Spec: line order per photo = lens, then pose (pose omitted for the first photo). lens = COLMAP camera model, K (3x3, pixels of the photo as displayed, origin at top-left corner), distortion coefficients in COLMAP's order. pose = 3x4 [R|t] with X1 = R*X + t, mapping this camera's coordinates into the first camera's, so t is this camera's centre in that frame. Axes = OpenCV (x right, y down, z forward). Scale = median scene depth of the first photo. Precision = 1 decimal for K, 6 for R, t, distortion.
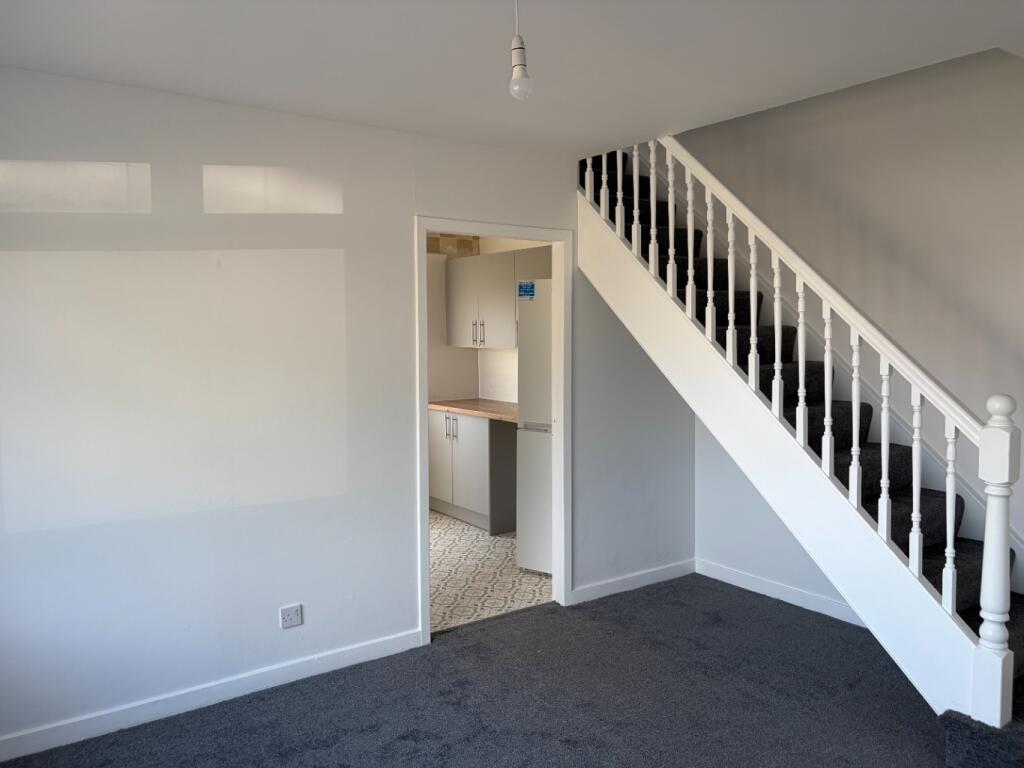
lens RADIAL K [[775.4, 0, 510.9], [0, 775.4, 386.4], [0, 0, 1]] dist [0.027072, -0.014561]
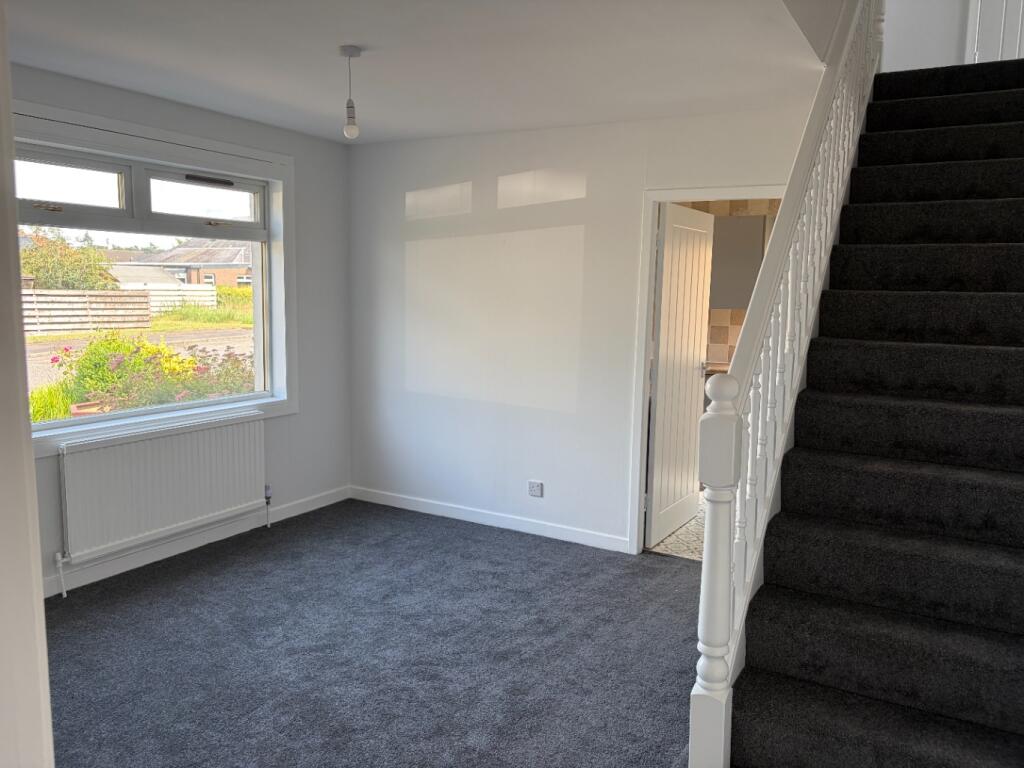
lens RADIAL K [[775.4, 0, 512.3], [0, 775.4, 378.7], [0, 0, 1]] dist [0.027072, -0.014561]
pose [[0.419967, 0.127032, -0.898605, 1.002983], [-0.089883, 0.991109, 0.098102, -0.040932], [0.903077, 0.039570, 0.427652, 0.369559]]
